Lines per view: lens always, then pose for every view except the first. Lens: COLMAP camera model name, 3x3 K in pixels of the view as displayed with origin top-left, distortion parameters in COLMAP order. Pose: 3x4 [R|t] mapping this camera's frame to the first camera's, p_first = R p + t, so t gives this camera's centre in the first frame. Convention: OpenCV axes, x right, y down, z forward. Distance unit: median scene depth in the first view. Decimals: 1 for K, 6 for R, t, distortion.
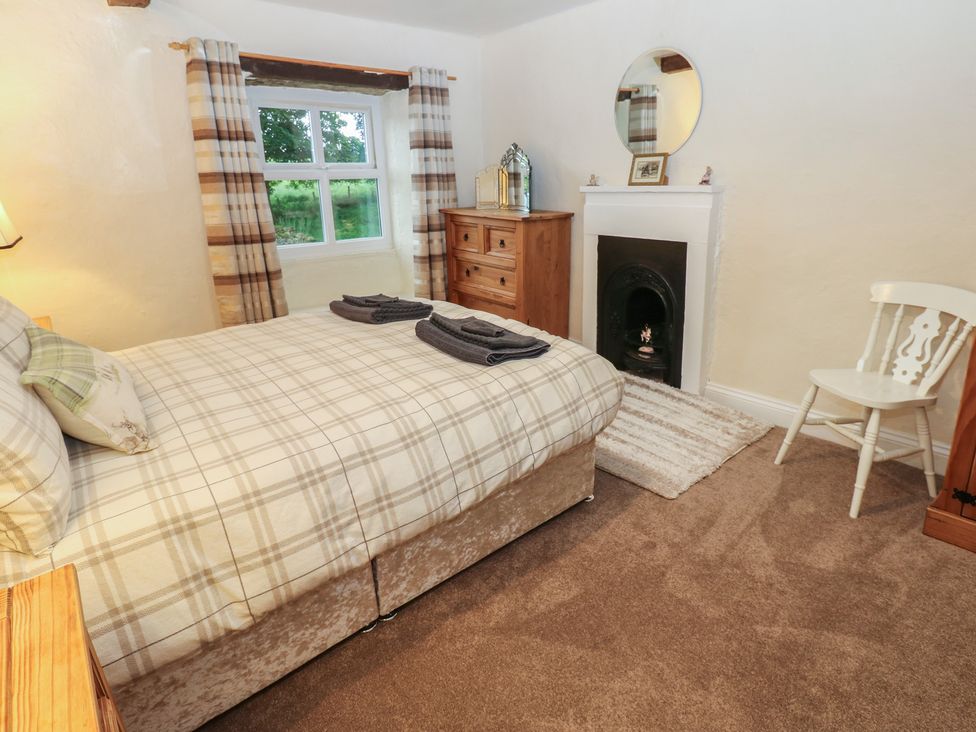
lens RADIAL K [[527.9, 0, 488.3], [0, 527.9, 332.9], [0, 0, 1]] dist [-0.005197, -0.002584]
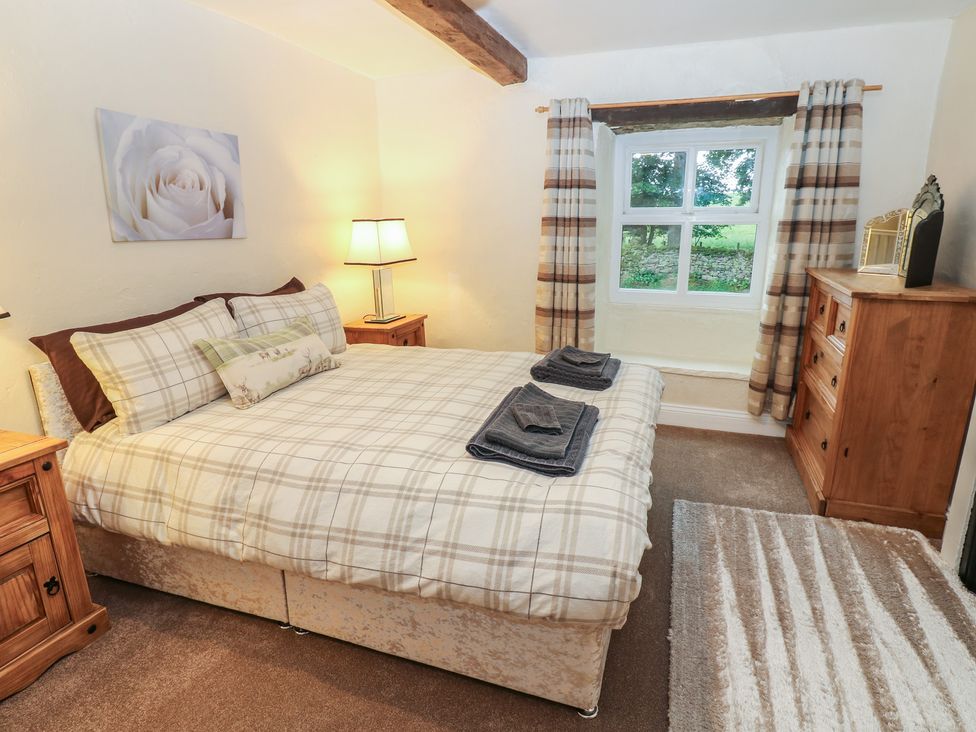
lens RADIAL K [[507.8, 0, 491.5], [0, 507.8, 352.3], [0, 0, 1]] dist [0.004433, -0.015746]
pose [[0.532291, 0.227941, -0.815297, 0.580908], [-0.248385, 0.962734, 0.106995, -0.173950], [0.809303, 0.145555, 0.569072, 0.504421]]
